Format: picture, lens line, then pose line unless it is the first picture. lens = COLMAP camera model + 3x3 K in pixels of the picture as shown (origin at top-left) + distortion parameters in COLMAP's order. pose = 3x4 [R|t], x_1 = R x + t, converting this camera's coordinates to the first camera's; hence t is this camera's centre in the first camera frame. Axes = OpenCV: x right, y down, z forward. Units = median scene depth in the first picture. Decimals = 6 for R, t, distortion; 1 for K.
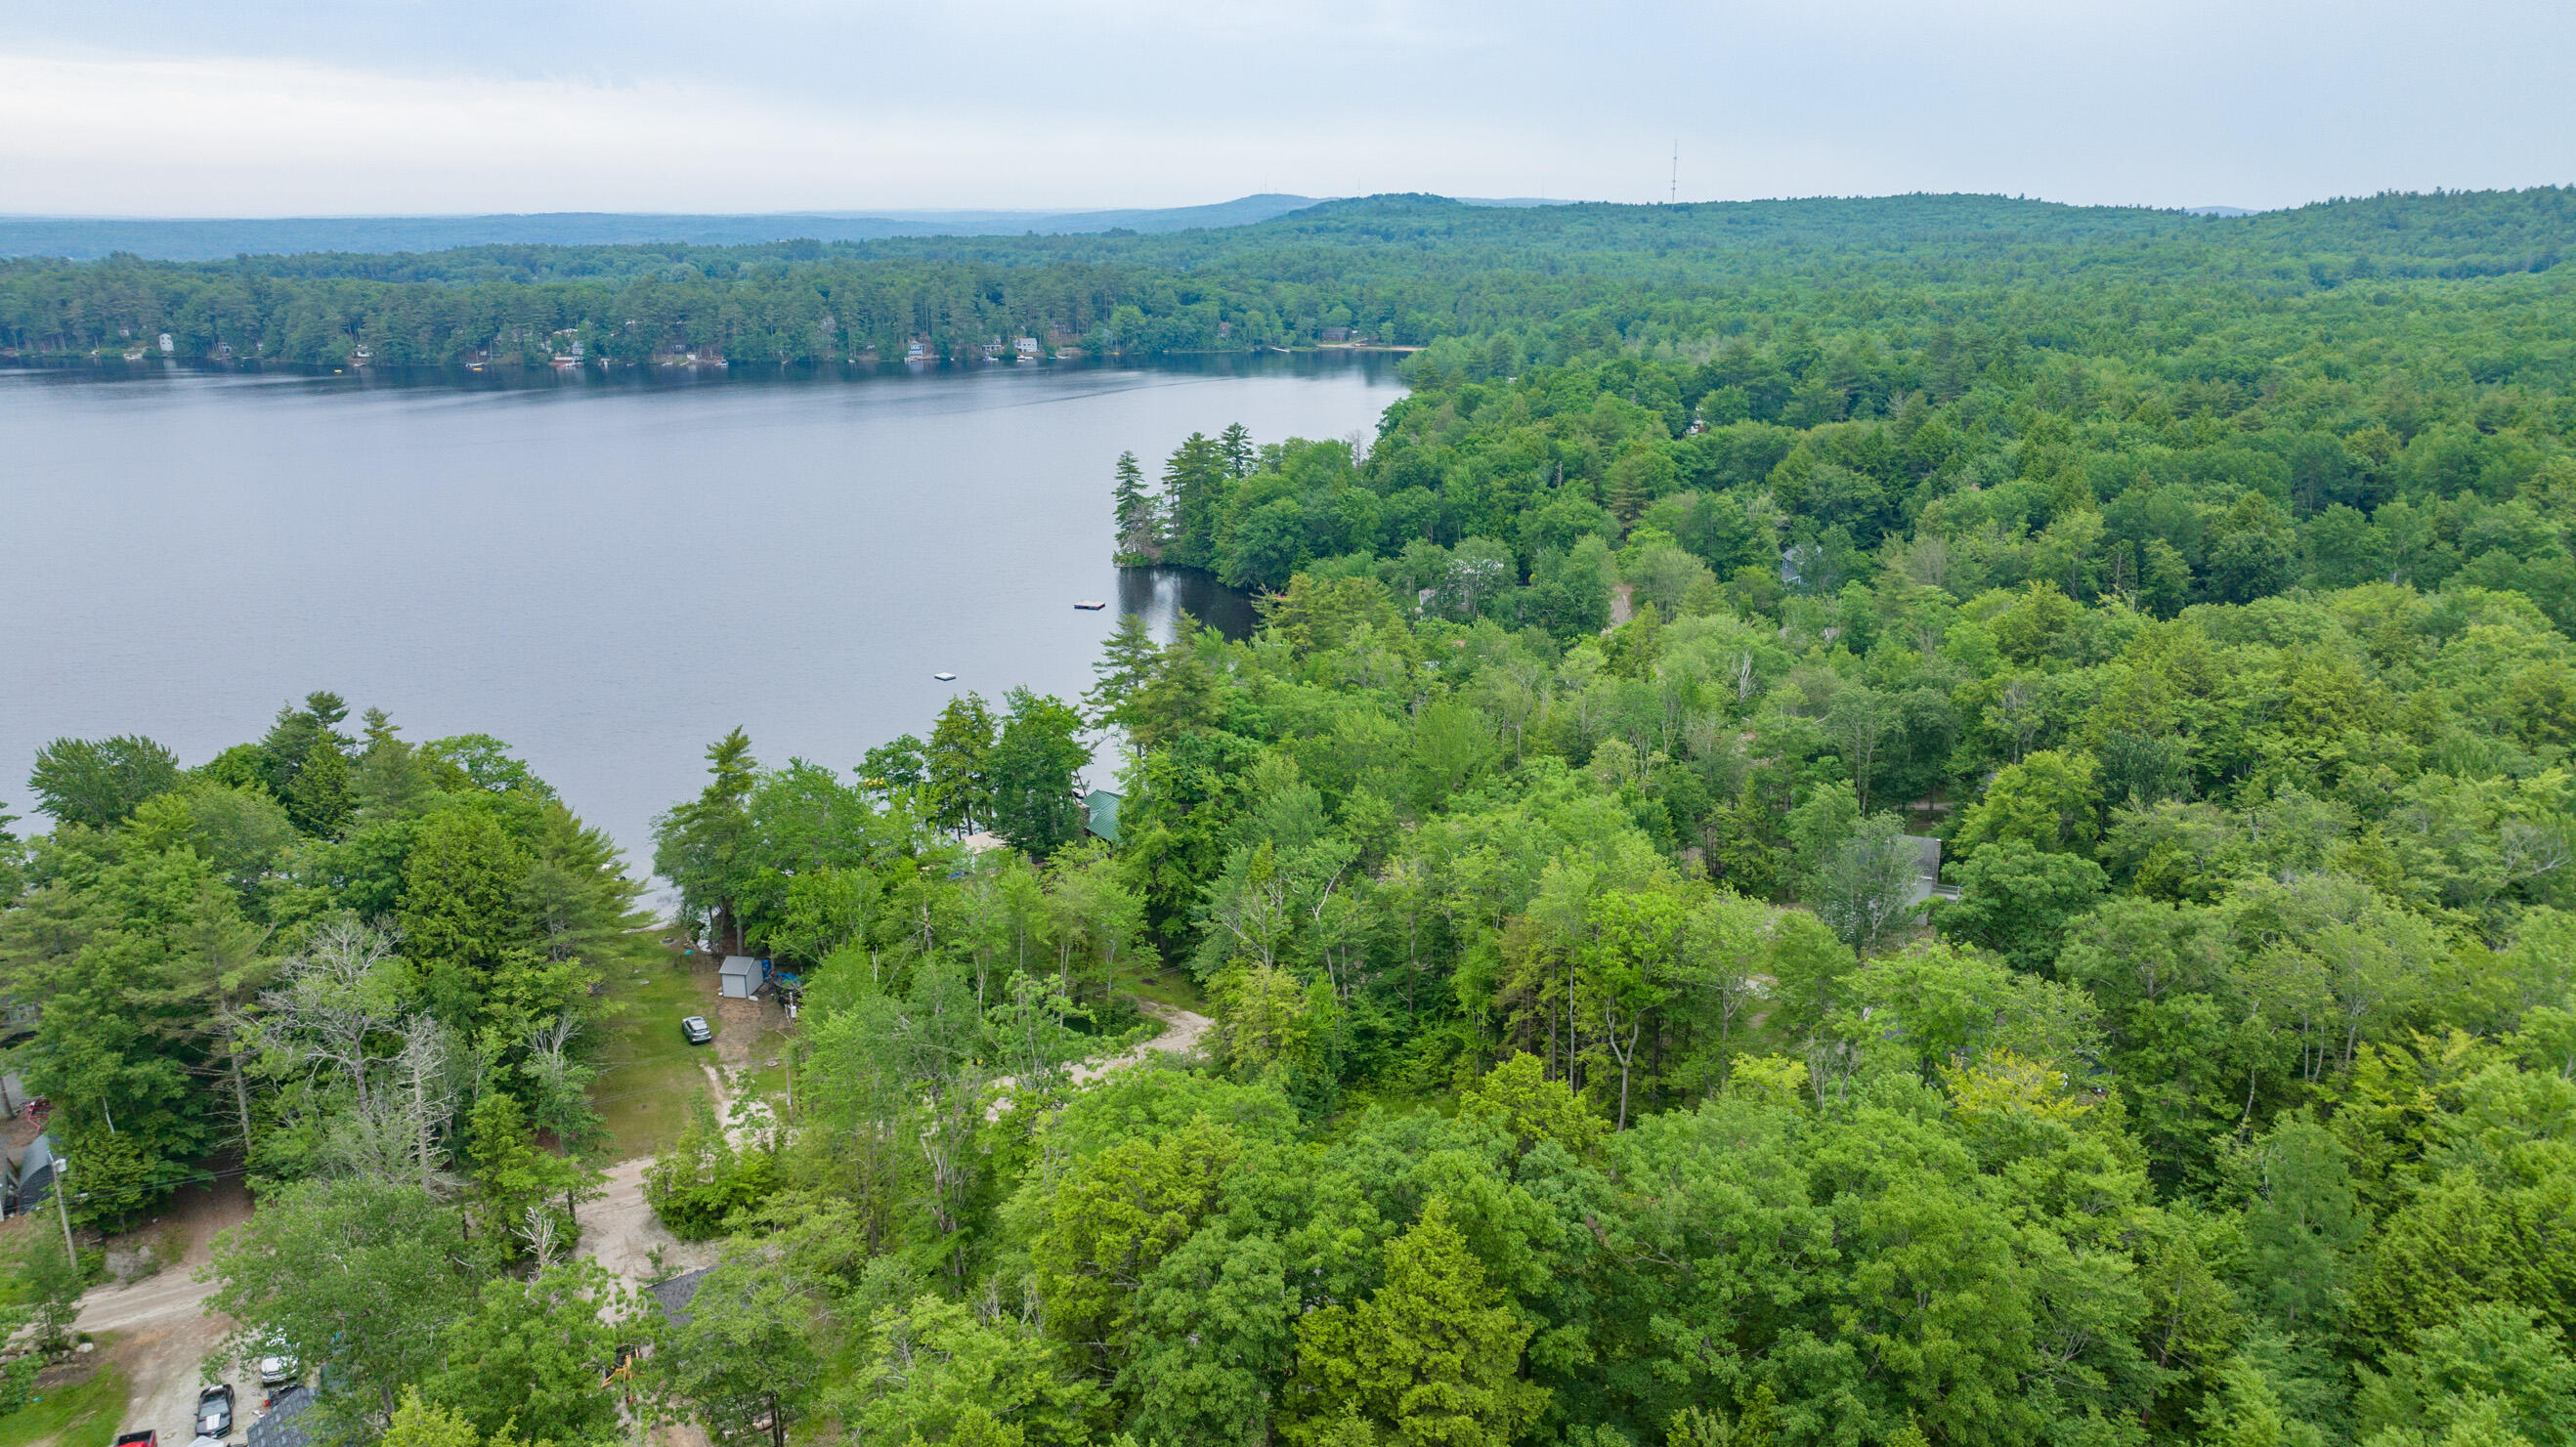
lens RADIAL K [[1810.9, 0, 1283.9], [0, 1810.9, 716.3], [0, 0, 1]] dist [-0.029818, 0.023903]
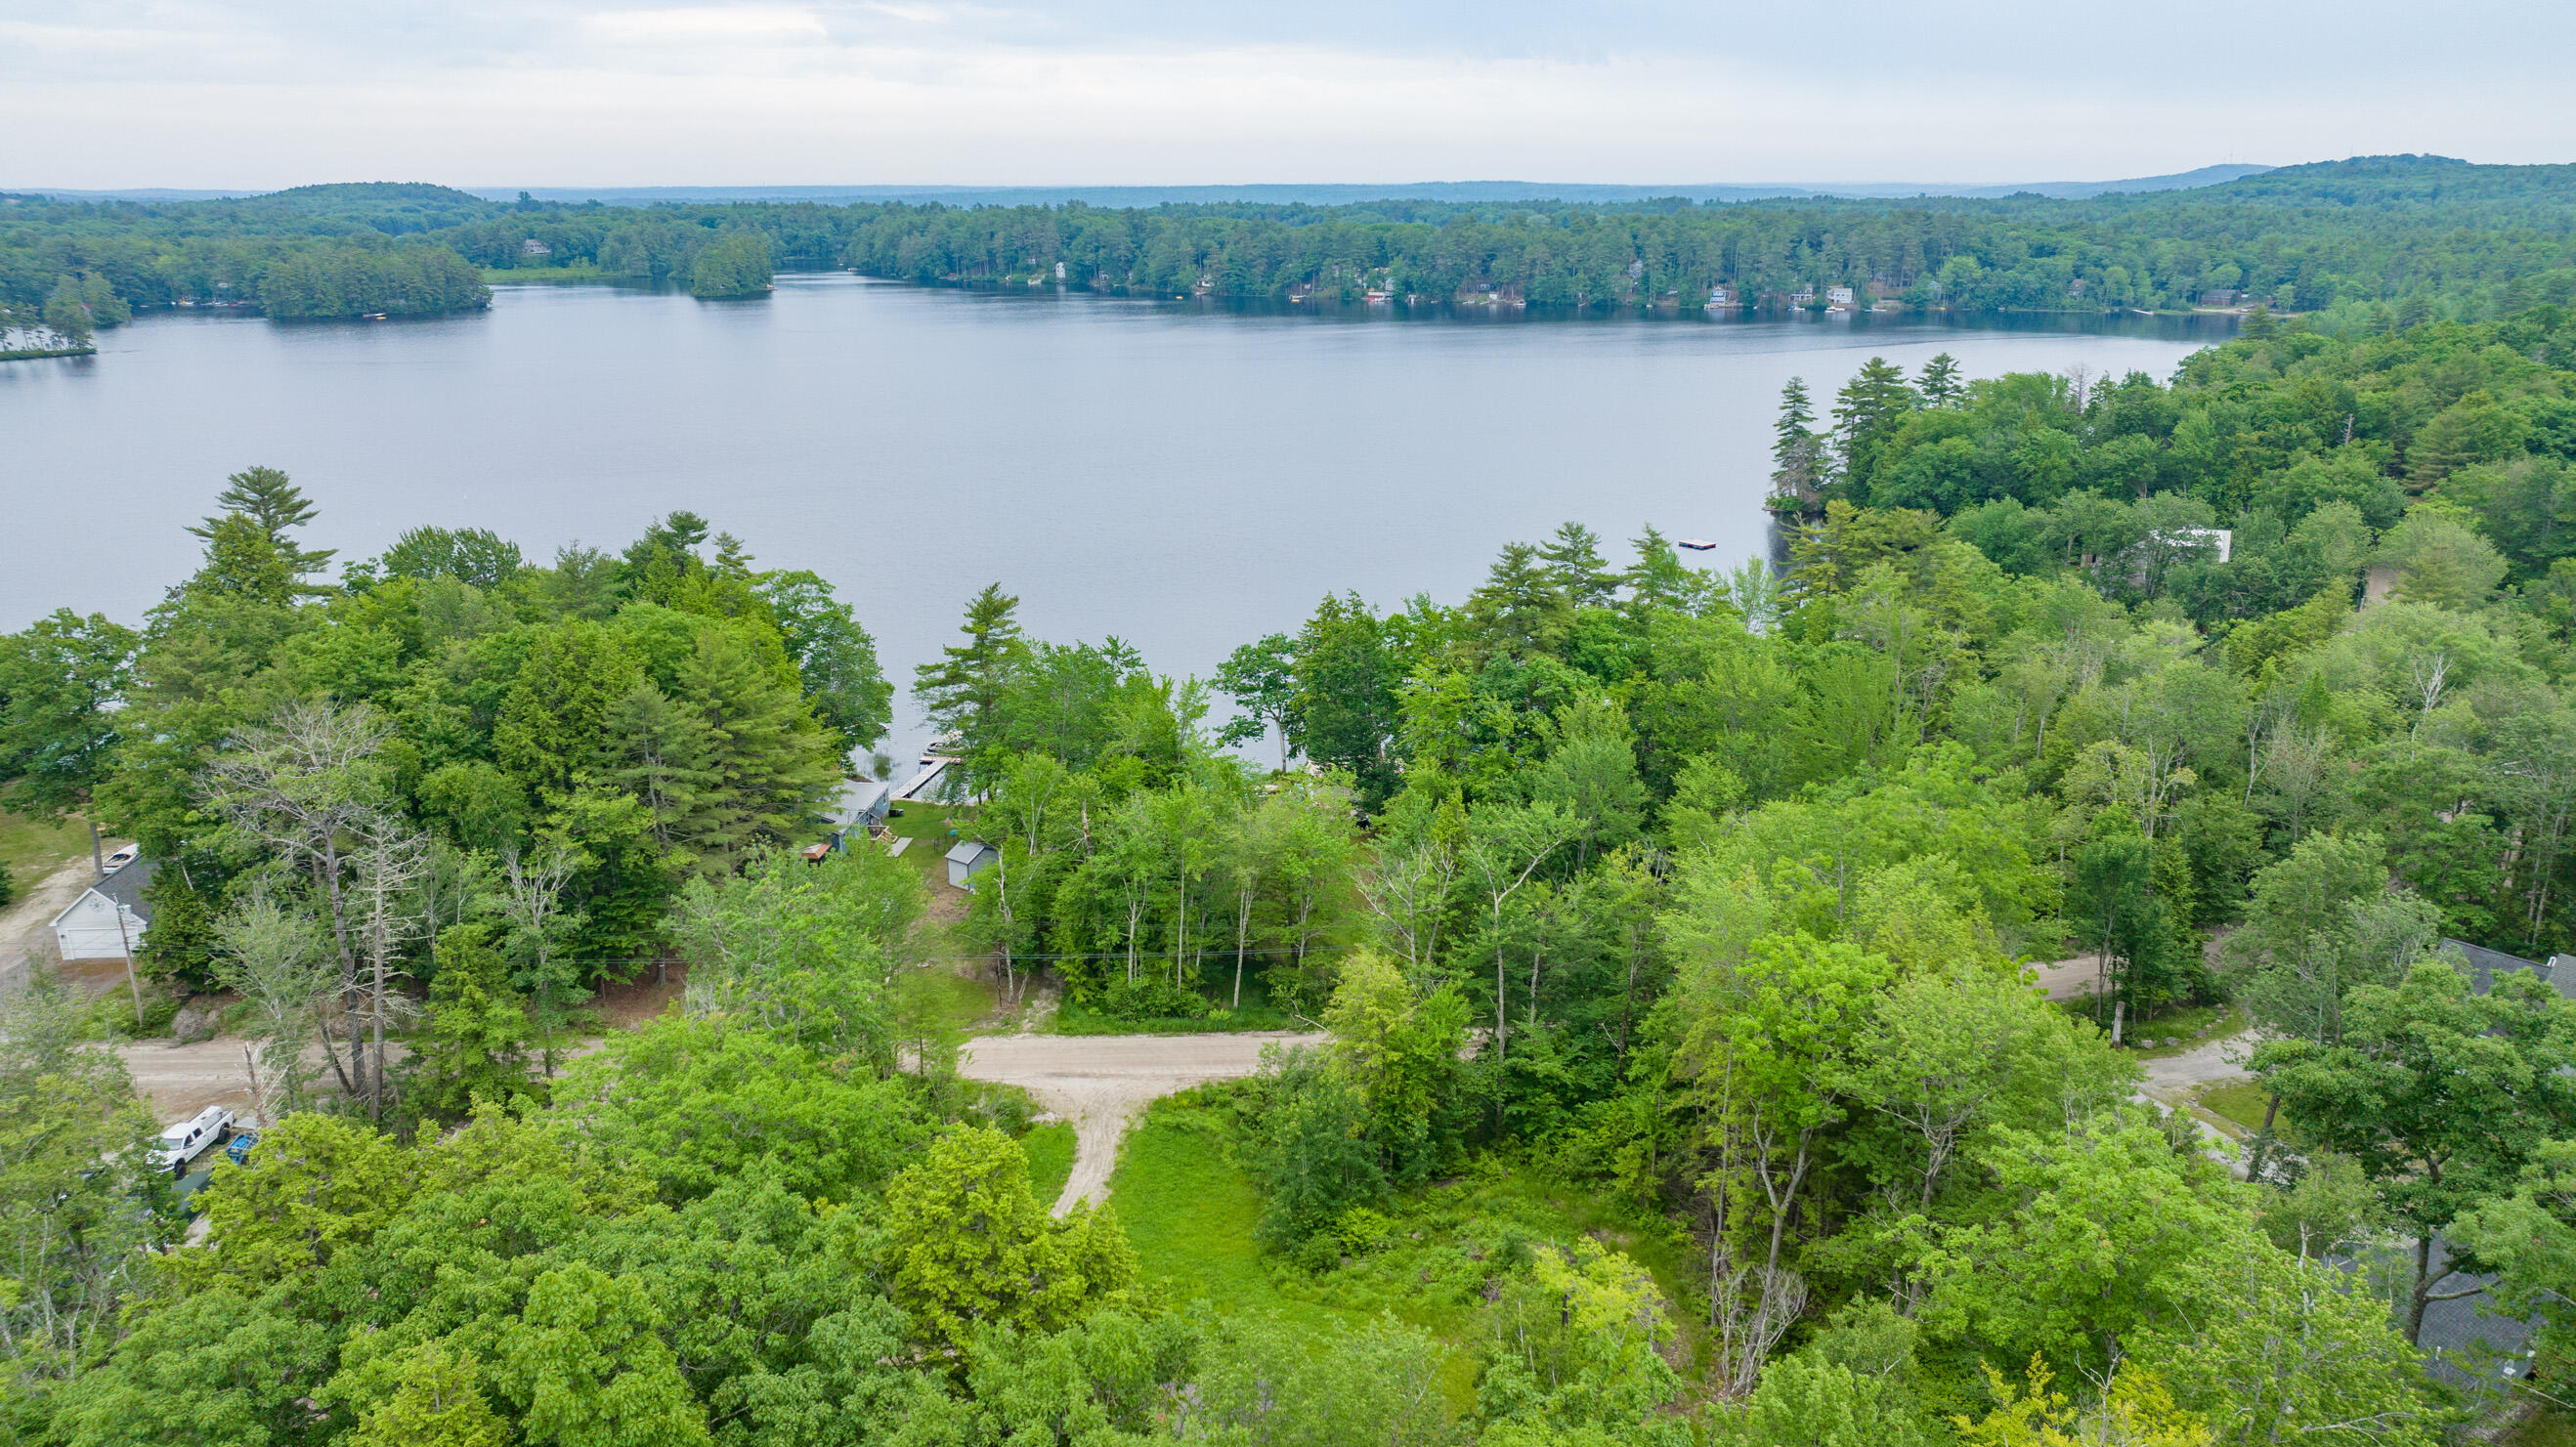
lens RADIAL K [[1810.9, 0, 1286.8], [0, 1810.9, 712.5], [0, 0, 1]] dist [-0.029818, 0.023903]
pose [[0.886494, 0.130090, -0.444078, 0.120418], [-0.124978, 0.991316, 0.040912, 0.007819], [0.445543, 0.019232, 0.895054, 0.151811]]
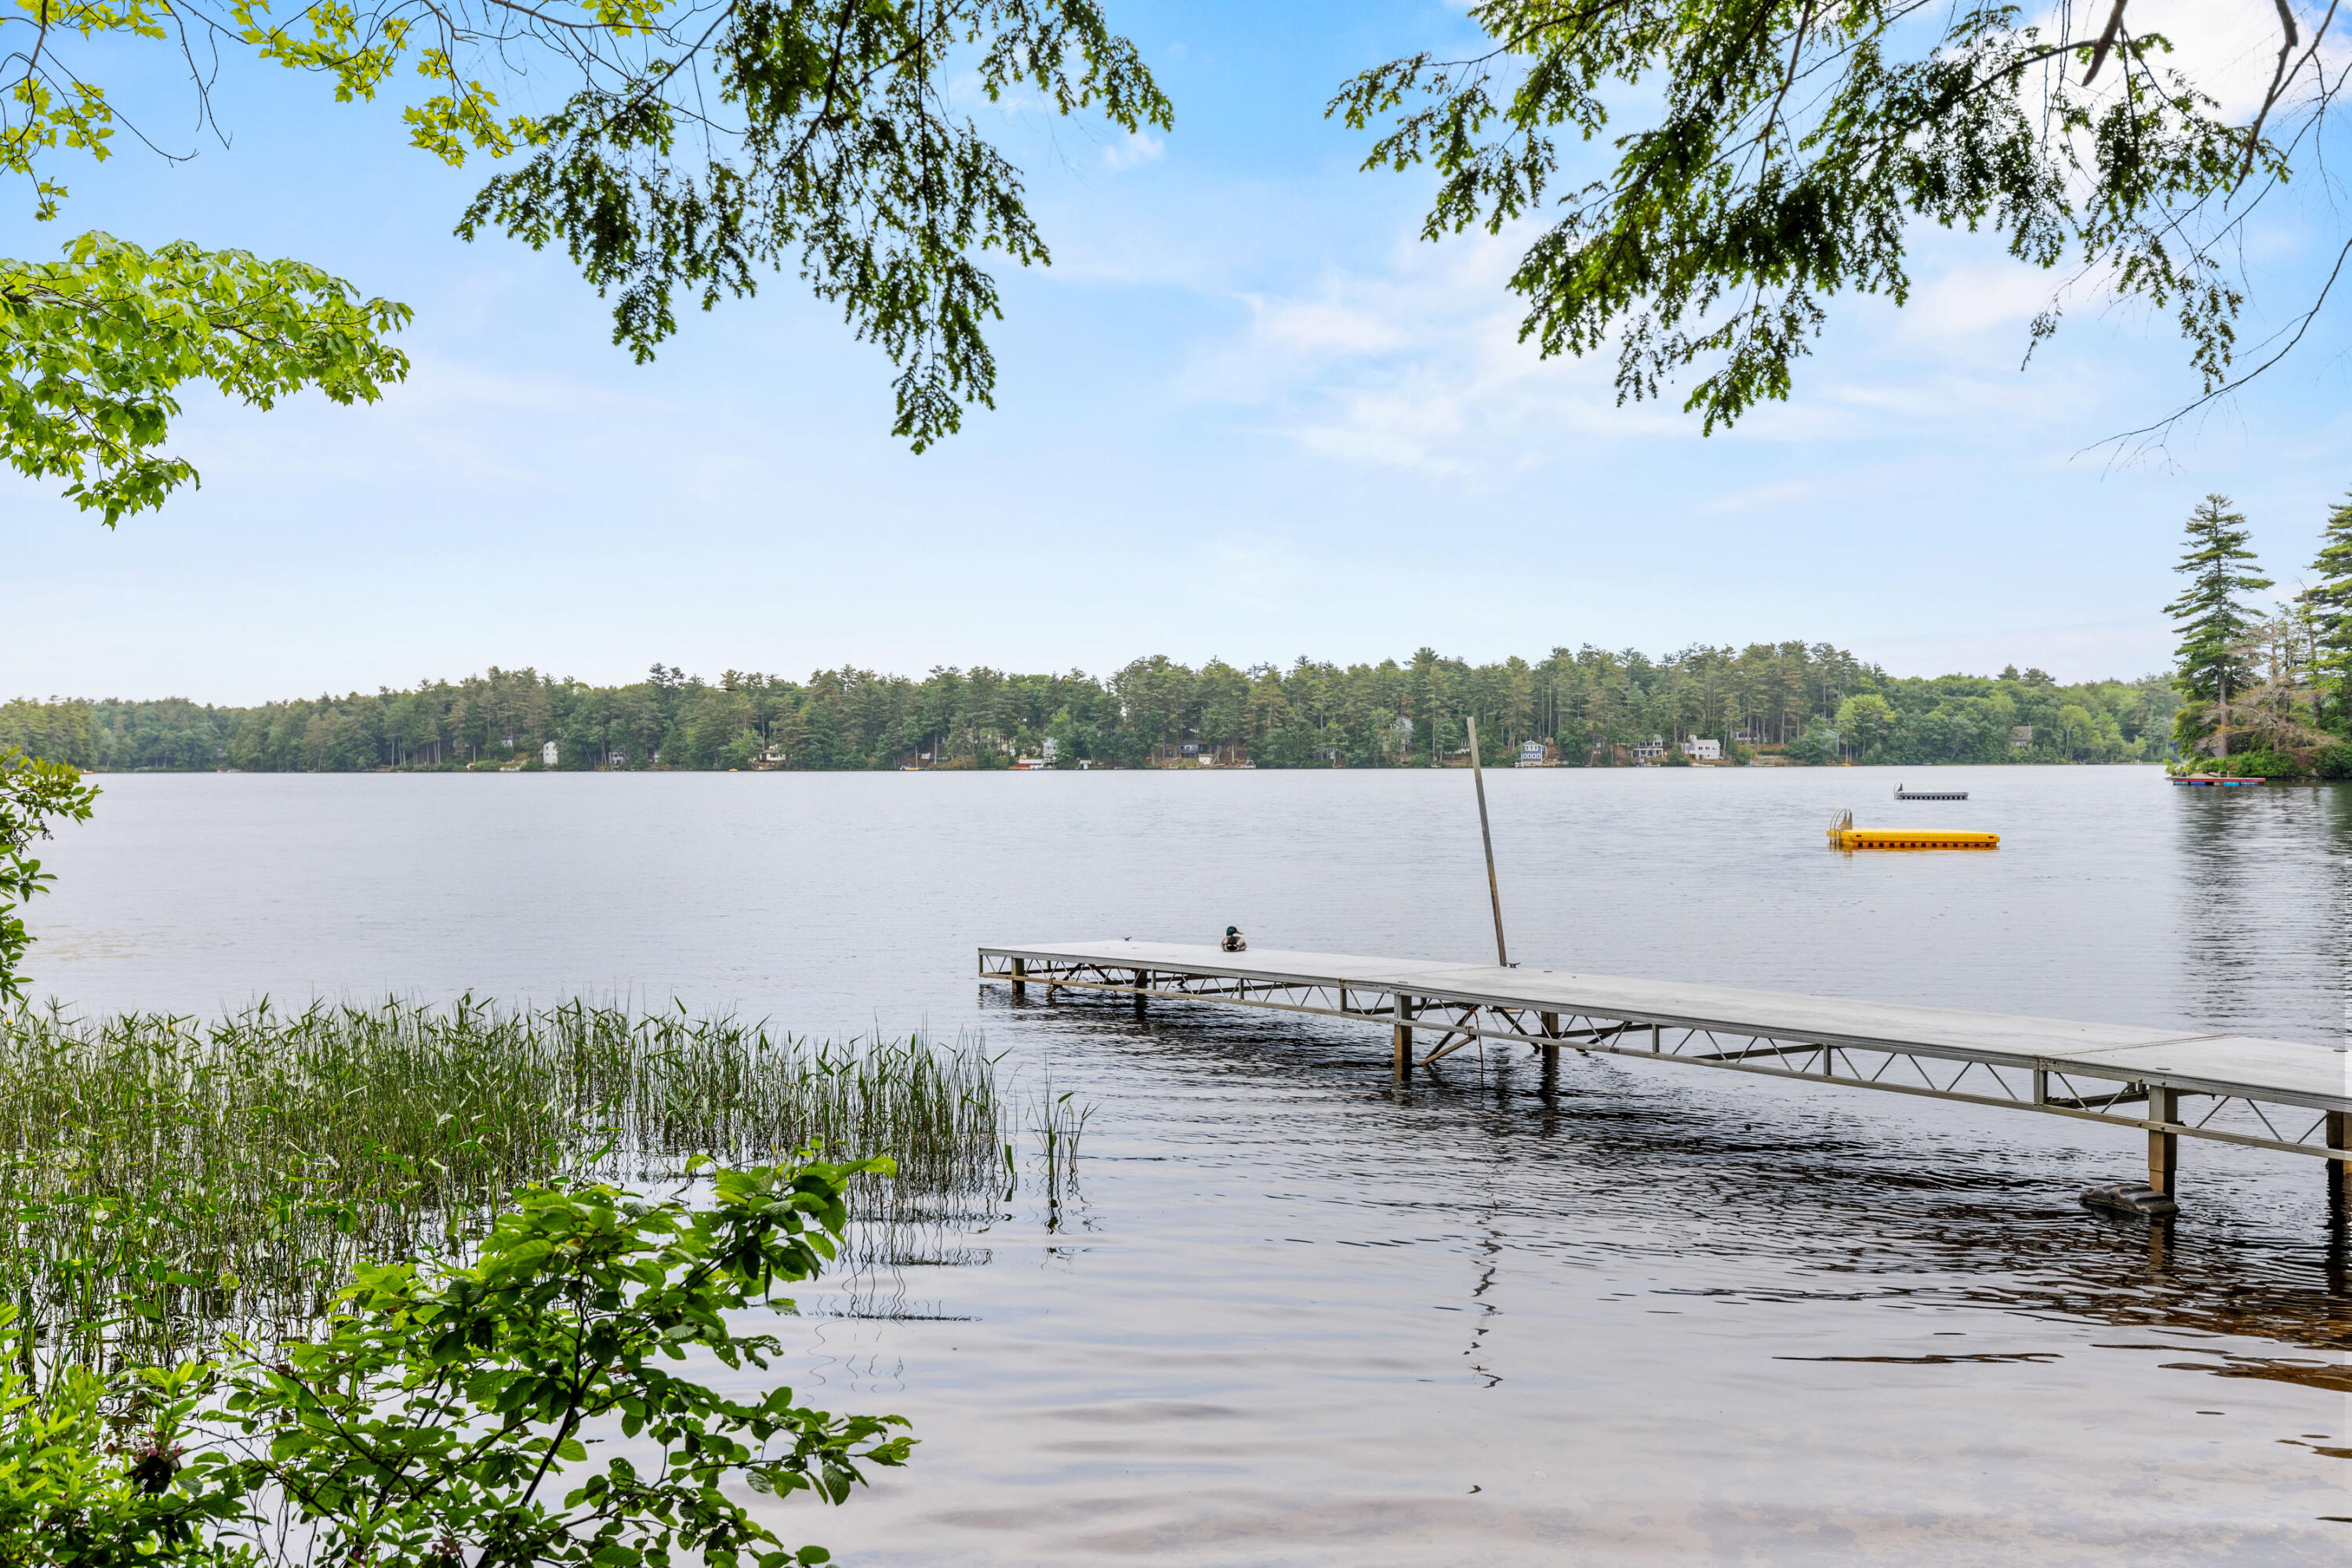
lens RADIAL K [[2250.2, 0, 1177.9], [0, 2250.2, 764.9], [0, 0, 1]] dist [0.014376, 0.000000]
pose [[0.946414, -0.002983, -0.322941, -0.167064], [-0.085790, 0.961708, -0.260302, 0.066726], [0.311352, 0.274059, 0.909919, 0.593963]]
